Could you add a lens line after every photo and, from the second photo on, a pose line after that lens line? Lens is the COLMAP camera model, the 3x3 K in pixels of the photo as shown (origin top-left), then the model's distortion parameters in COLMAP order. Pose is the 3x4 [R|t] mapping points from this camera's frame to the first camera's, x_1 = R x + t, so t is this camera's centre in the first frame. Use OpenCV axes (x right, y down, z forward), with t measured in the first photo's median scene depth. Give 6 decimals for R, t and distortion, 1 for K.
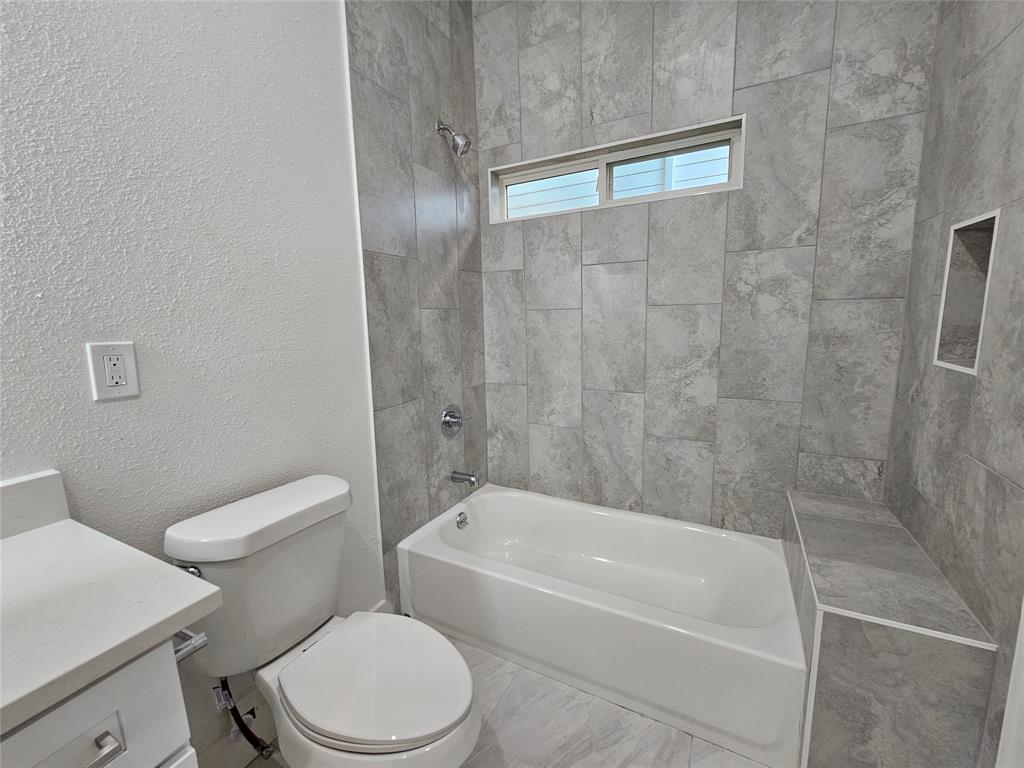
lens RADIAL K [[418.1, 0, 513.5], [0, 418.1, 383.1], [0, 0, 1]] dist [-0.002069, 0.000984]
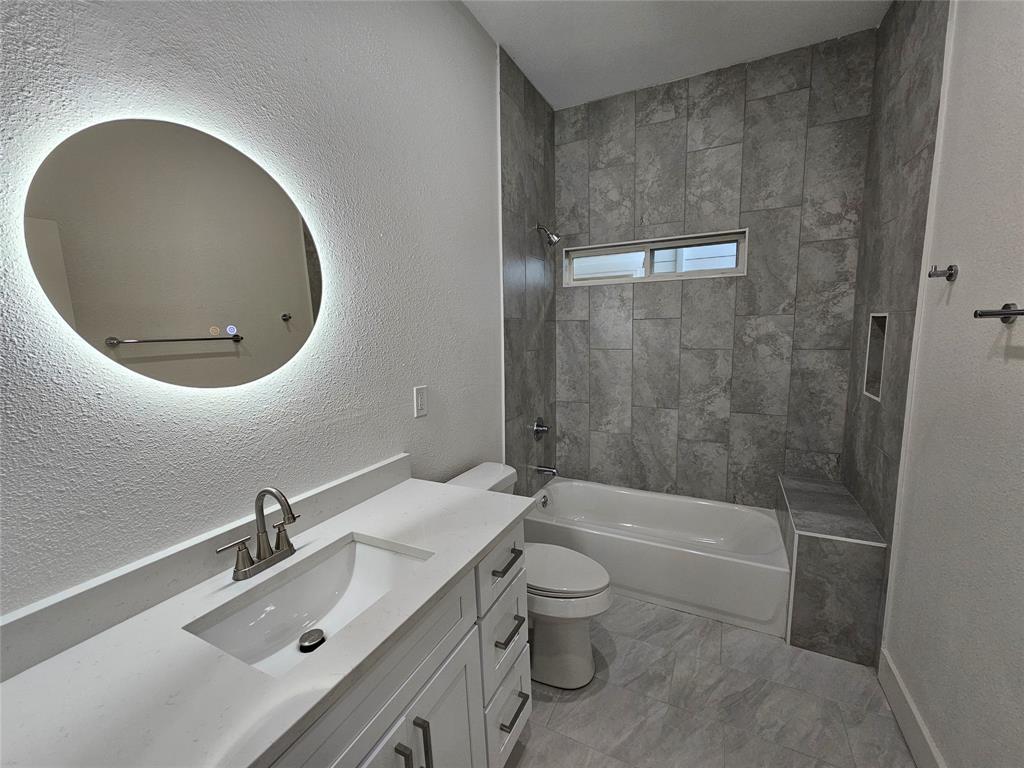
lens RADIAL K [[418.1, 0, 511.8], [0, 418.1, 384.7], [0, 0, 1]] dist [-0.002069, 0.000984]
pose [[0.999961, -0.001259, 0.008695, -0.321713], [0.001432, 0.999800, -0.019957, -0.038581], [-0.008668, 0.019969, 0.999763, -0.509596]]
